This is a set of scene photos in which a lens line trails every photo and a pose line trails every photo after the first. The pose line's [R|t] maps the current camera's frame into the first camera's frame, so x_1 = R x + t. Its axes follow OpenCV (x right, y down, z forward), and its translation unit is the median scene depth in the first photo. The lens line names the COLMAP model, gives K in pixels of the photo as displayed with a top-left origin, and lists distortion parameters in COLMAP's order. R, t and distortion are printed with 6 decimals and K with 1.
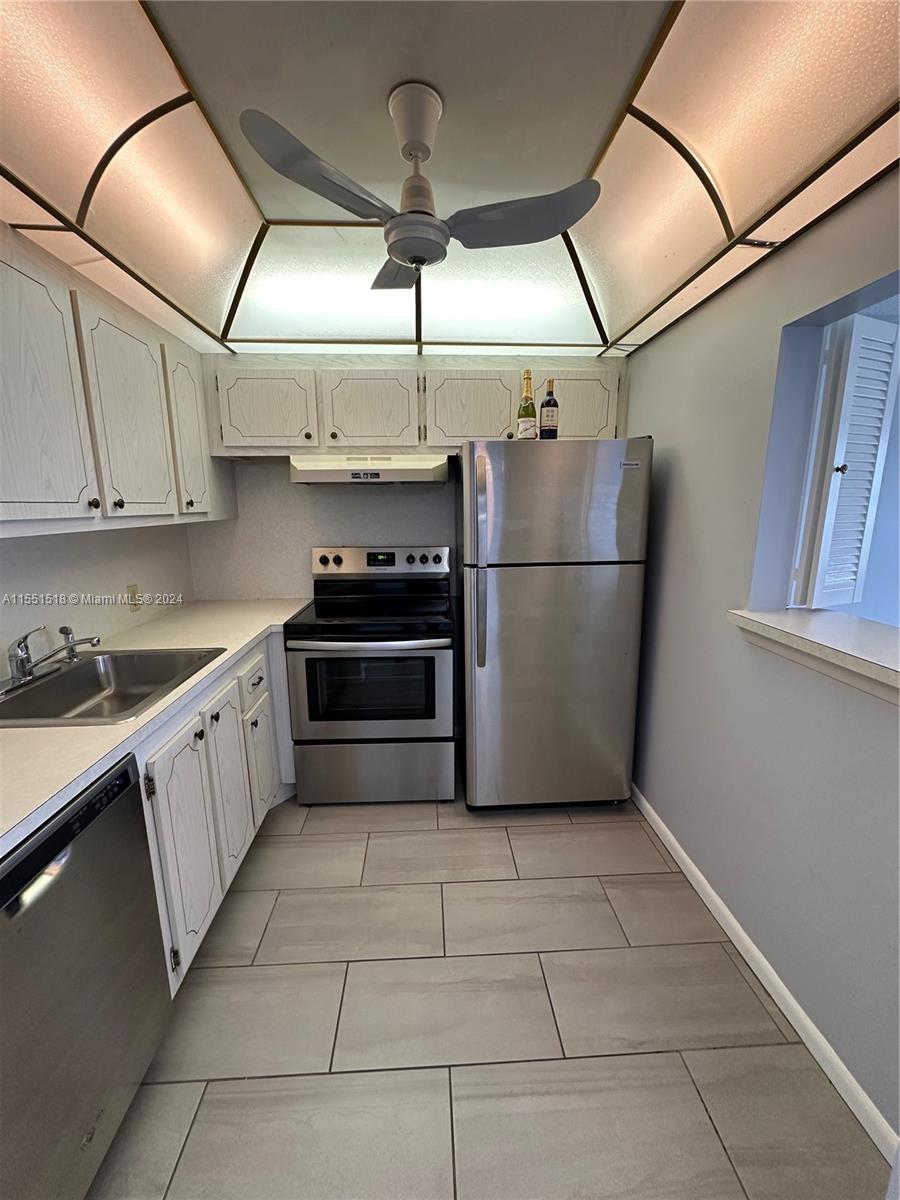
lens RADIAL K [[482.3, 0, 448.2], [0, 482.3, 601.0], [0, 0, 1]] dist [-0.002662, -0.000079]
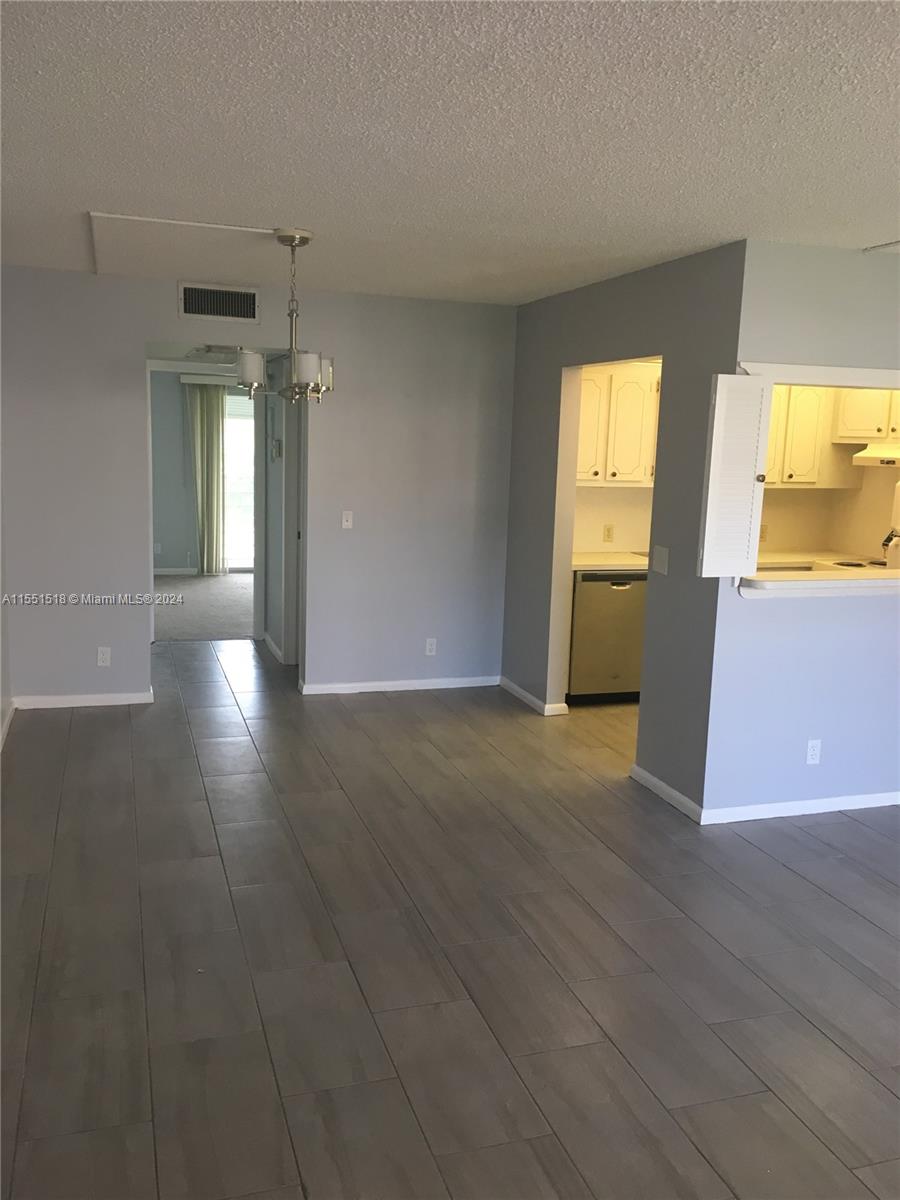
lens RADIAL K [[1015.0, 0, 448.9], [0, 1015.0, 601.4], [0, 0, 1]] dist [0.017167, -0.004374]
pose [[0.268867, 0.172731, -0.947563, 2.104472], [-0.222474, 0.968322, 0.113389, 0.055398], [0.937132, 0.180321, 0.298778, -0.842619]]
